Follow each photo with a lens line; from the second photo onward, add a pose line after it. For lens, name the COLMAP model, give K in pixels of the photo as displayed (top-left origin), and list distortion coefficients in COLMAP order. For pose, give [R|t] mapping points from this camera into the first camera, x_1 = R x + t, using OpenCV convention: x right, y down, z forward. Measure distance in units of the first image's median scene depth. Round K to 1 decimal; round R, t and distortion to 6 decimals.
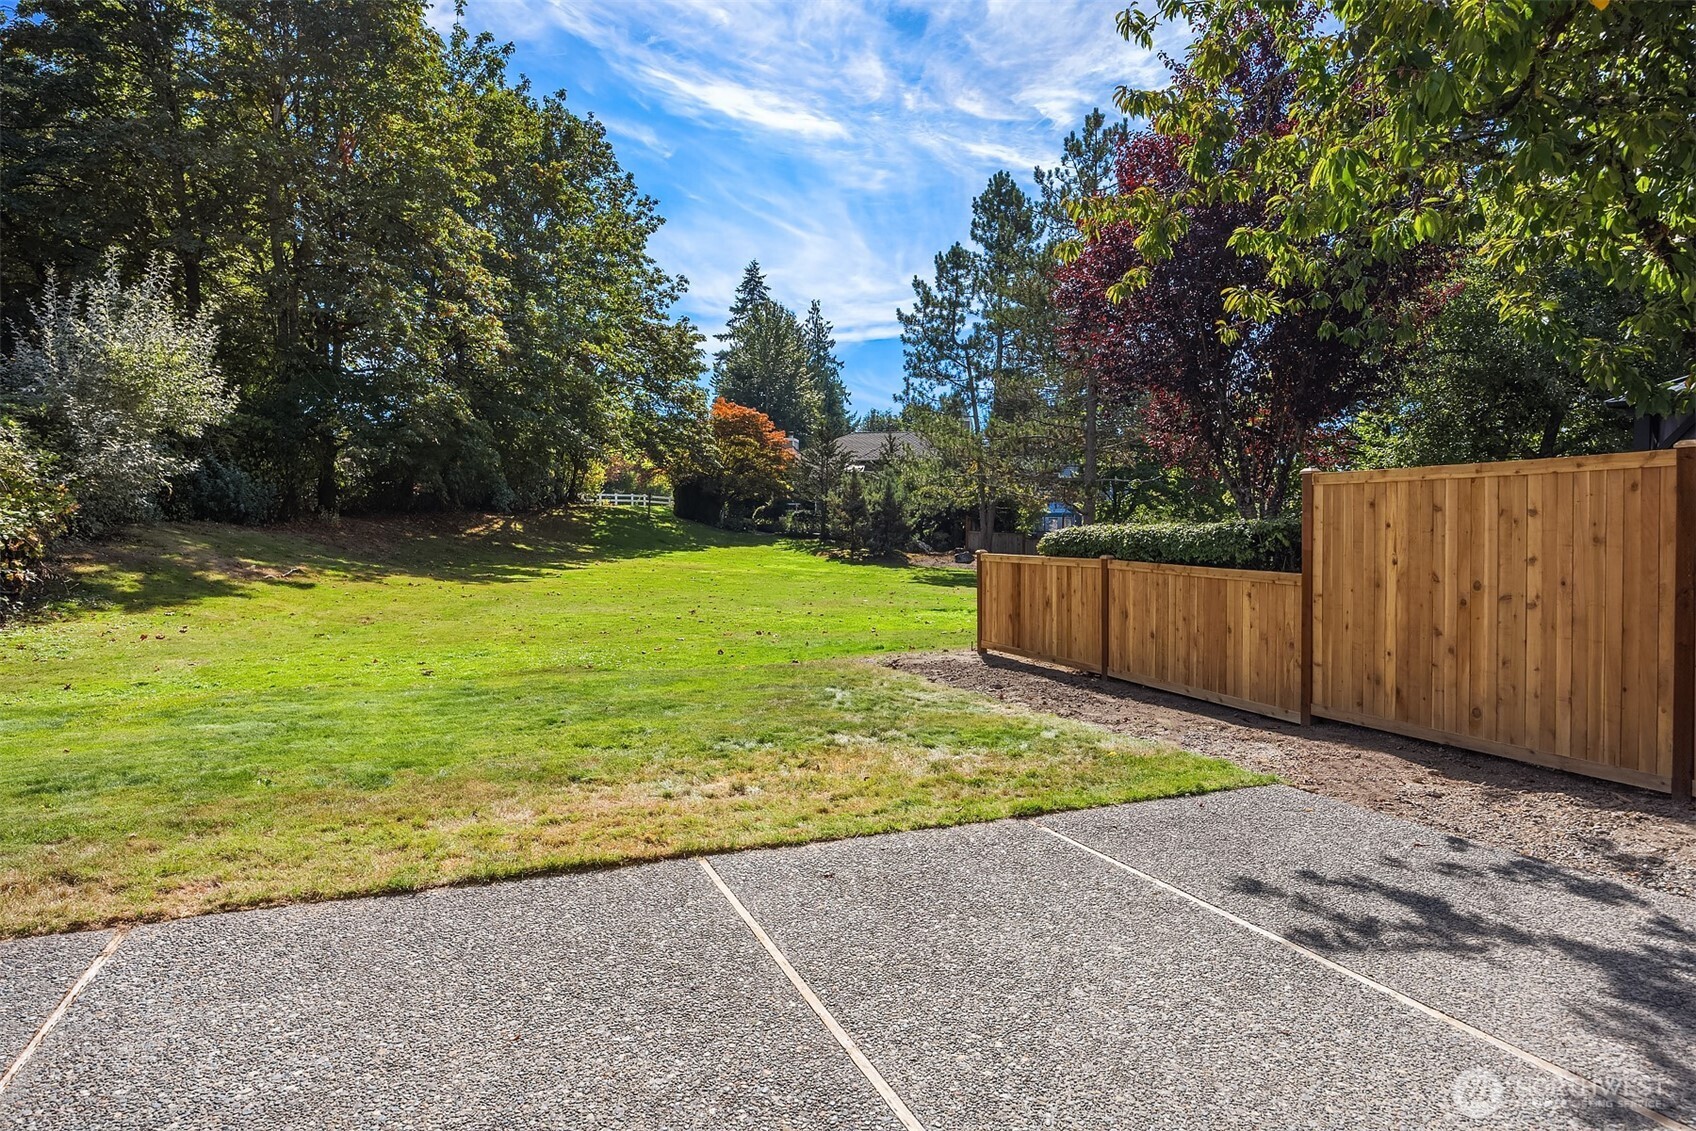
lens RADIAL K [[1007.6, 0, 862.3], [0, 1007.6, 575.3], [0, 0, 1]] dist [-0.000304, -0.002070]
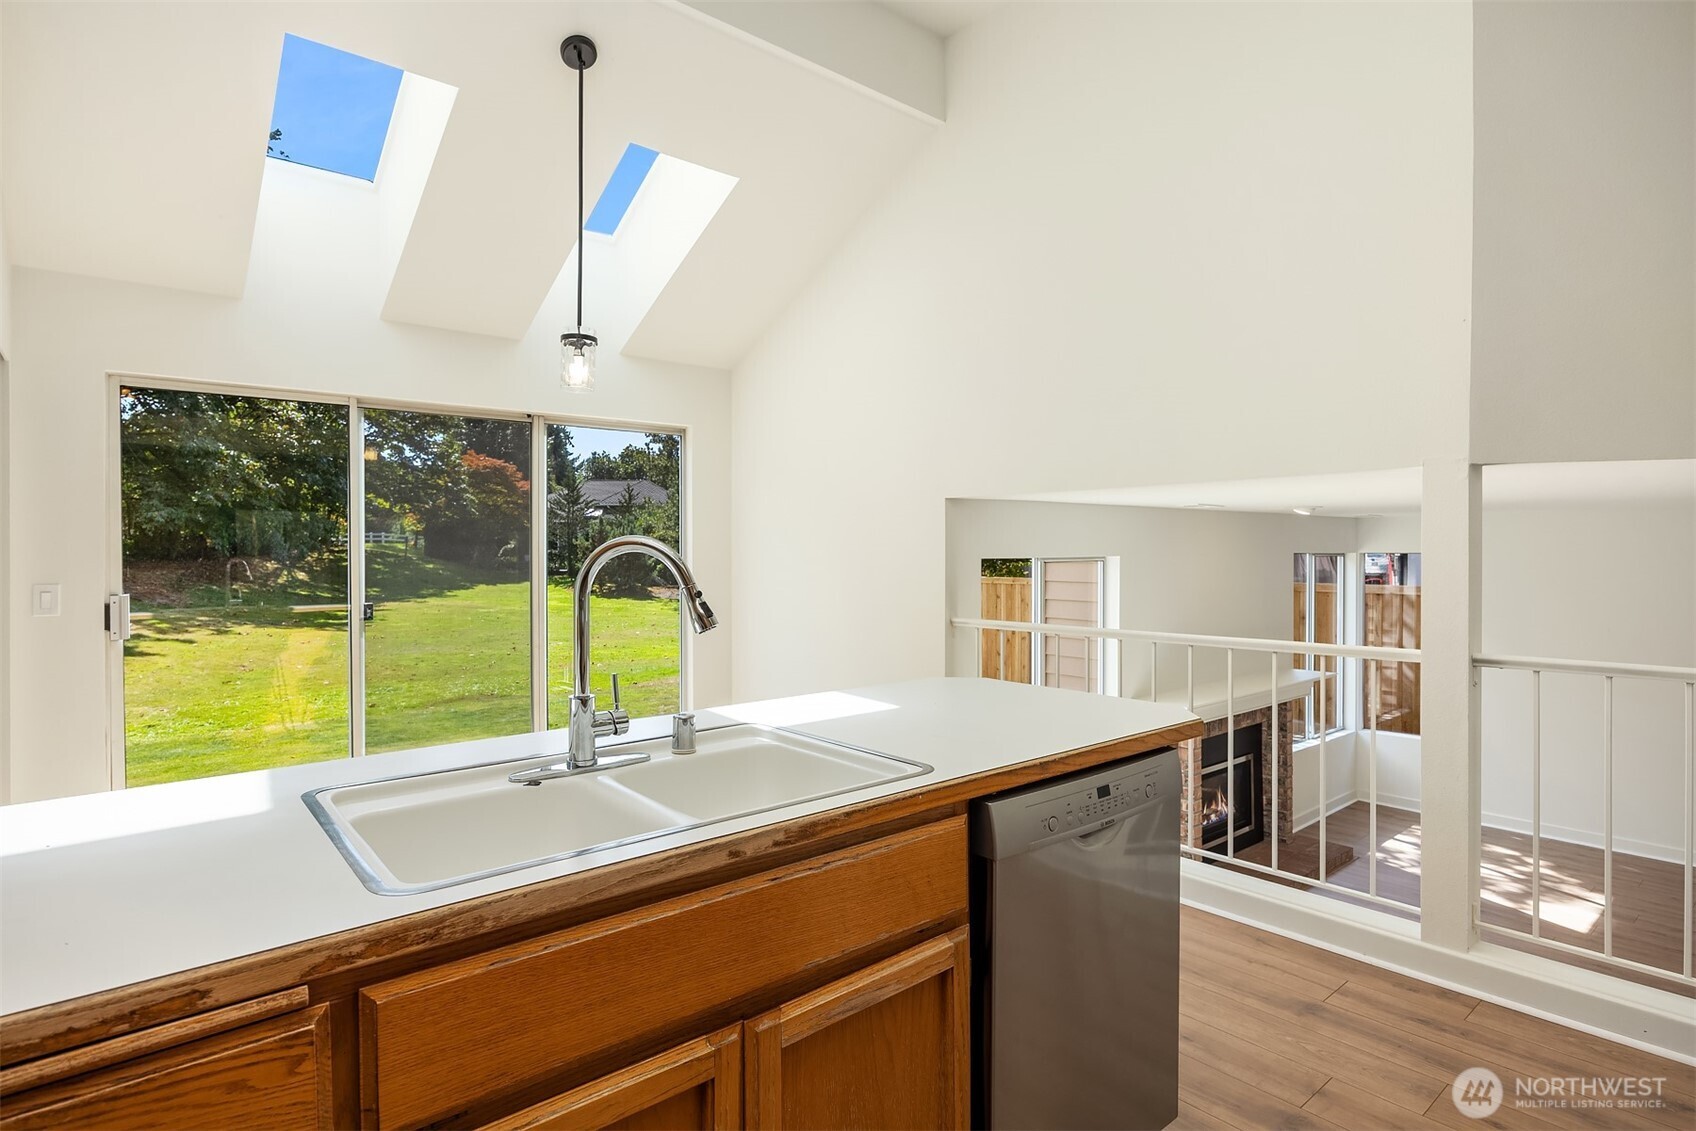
lens RADIAL K [[917.3, 0, 848.0], [0, 917.3, 565.5], [0, 0, 1]] dist [0.003331, 0.000009]
pose [[0.957126, -0.014120, 0.289327, -0.046299], [0.022869, 0.999377, -0.026880, -0.013612], [-0.288767, 0.032344, 0.956853, -0.120526]]
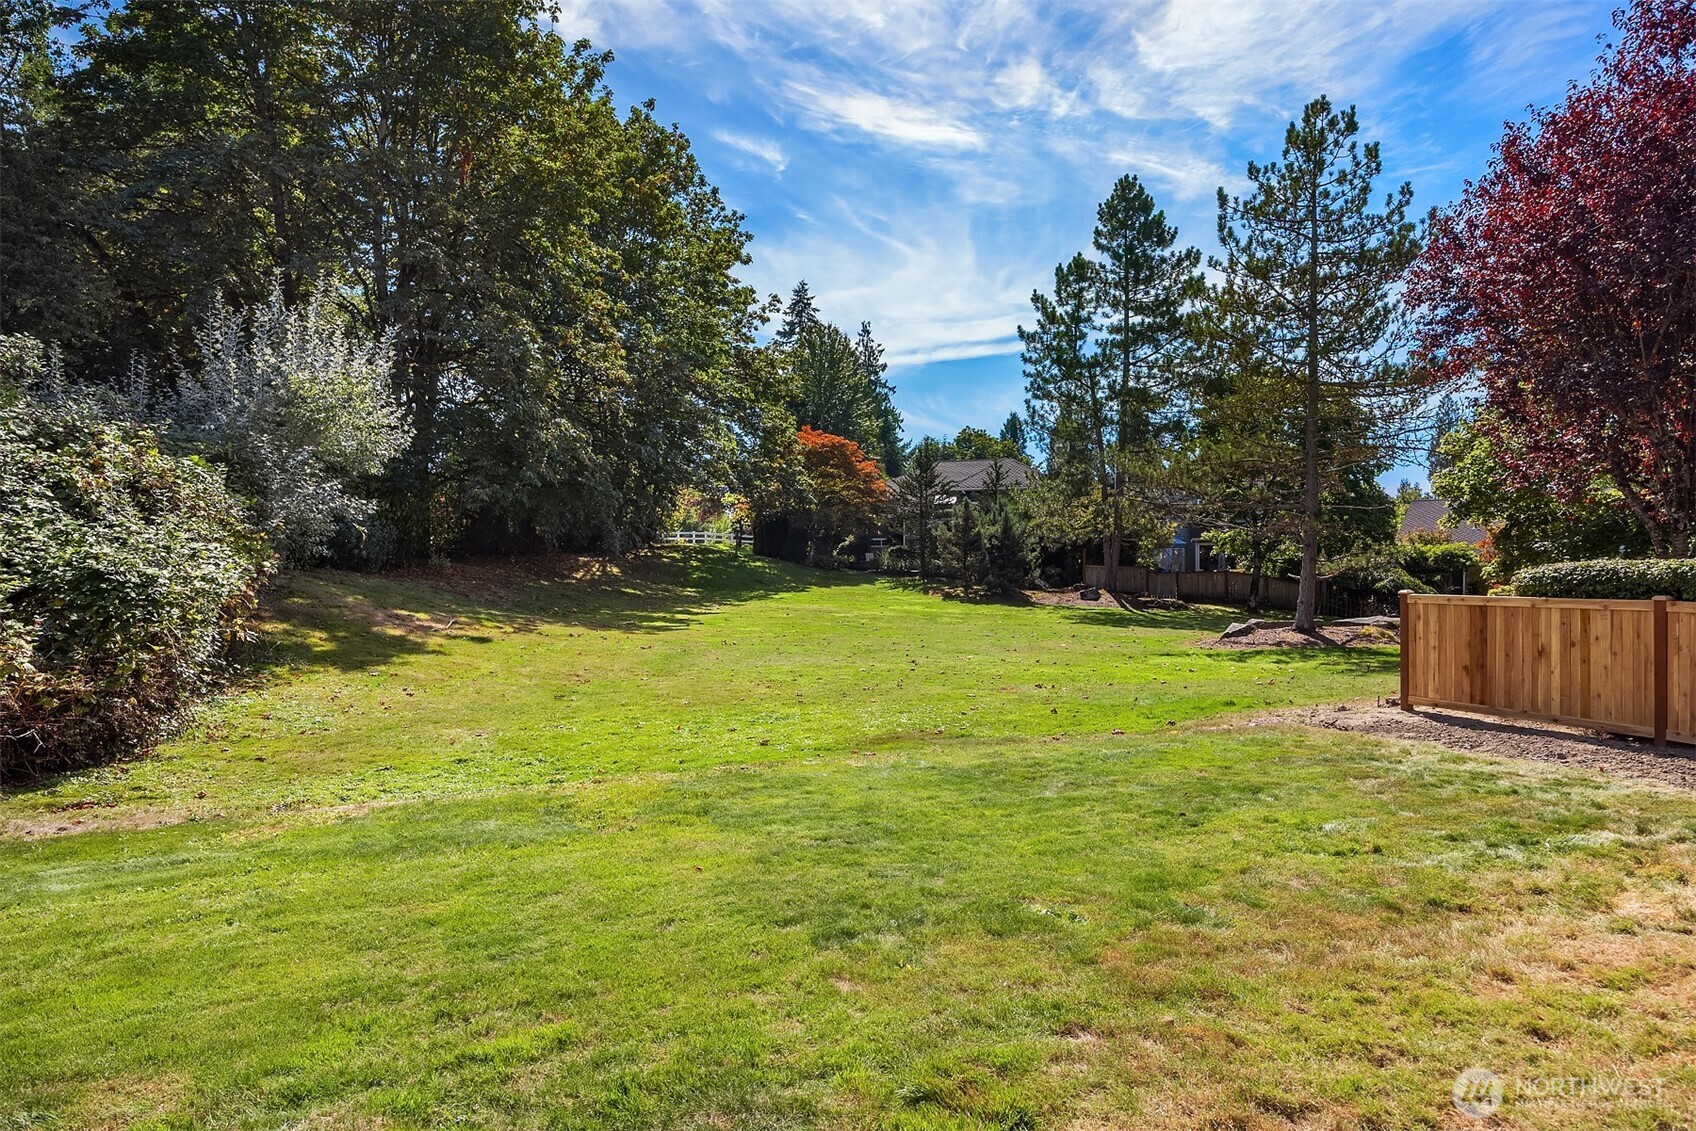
lens RADIAL K [[1067.3, 0, 855.6], [0, 1067.3, 602.3], [0, 0, 1]] dist [-0.009306, 0.000134]
pose [[0.999609, -0.015229, -0.023440, -0.093487], [0.014987, 0.999833, -0.010466, -0.003505], [0.023595, 0.010111, 0.999670, 0.023784]]
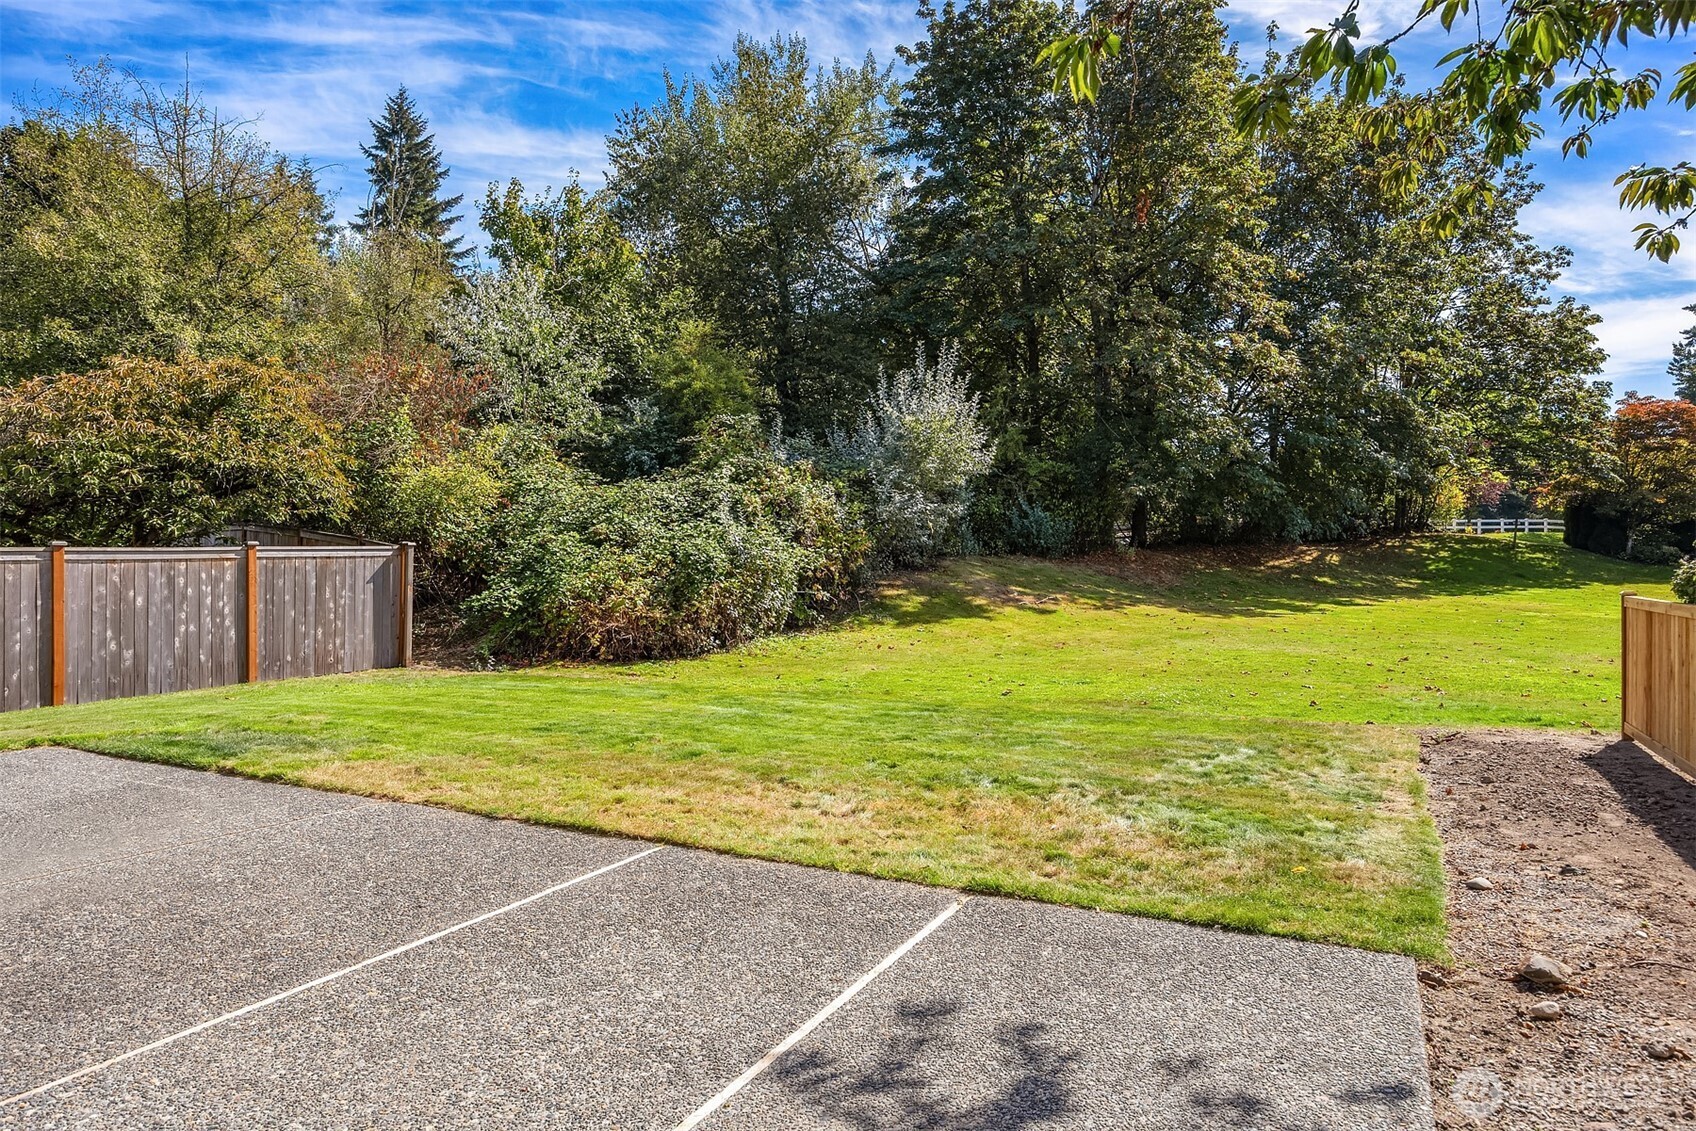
lens RADIAL K [[1037.7, 0, 848.0], [0, 1037.7, 565.5], [0, 0, 1]] dist [0.000116, 0.000242]
pose [[0.651712, 0.001843, -0.758464, 0.087971], [-0.033310, 0.999102, -0.026193, -0.001743], [0.757735, 0.042335, 0.651188, 0.036777]]
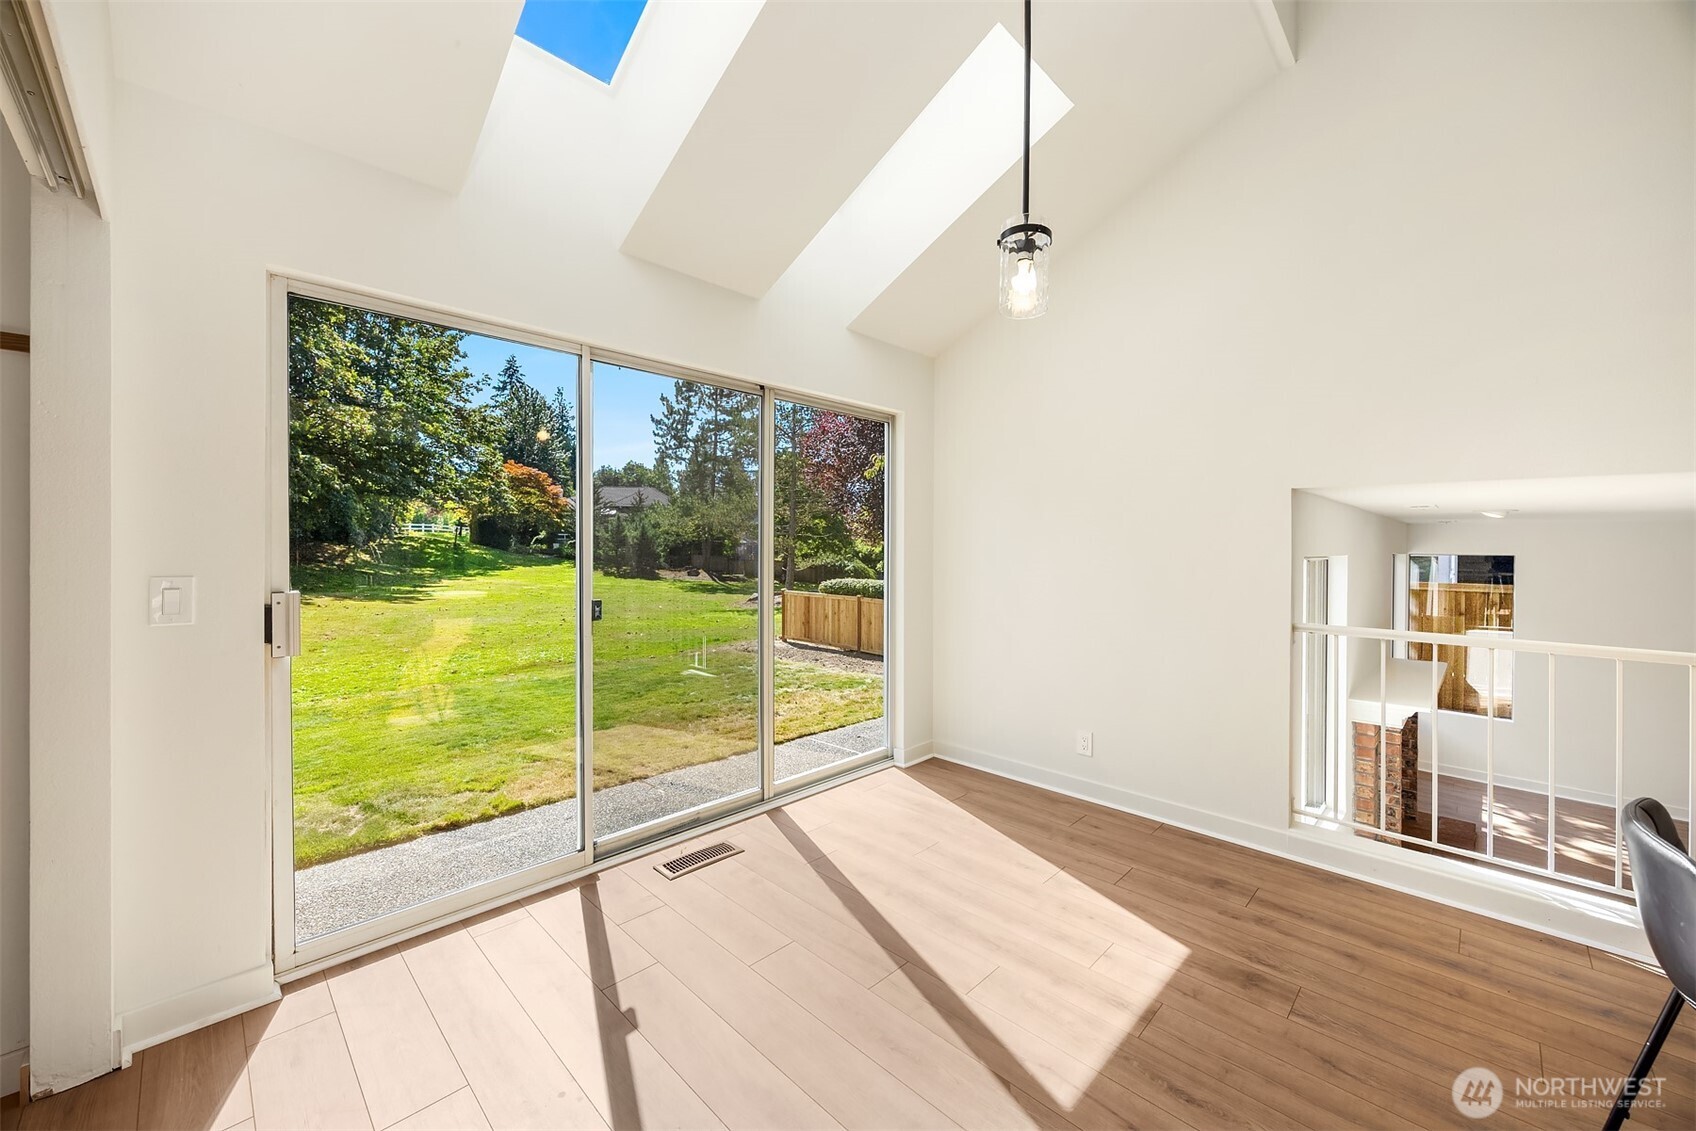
lens RADIAL K [[660.9, 0, 874.8], [0, 660.9, 568.4], [0, 0, 1]] dist [-0.012664, 0.000080]
pose [[0.910930, -0.007406, 0.412495, -0.070966], [0.010884, 0.999922, -0.006084, -0.015518], [-0.412418, 0.010031, 0.910939, -0.068096]]
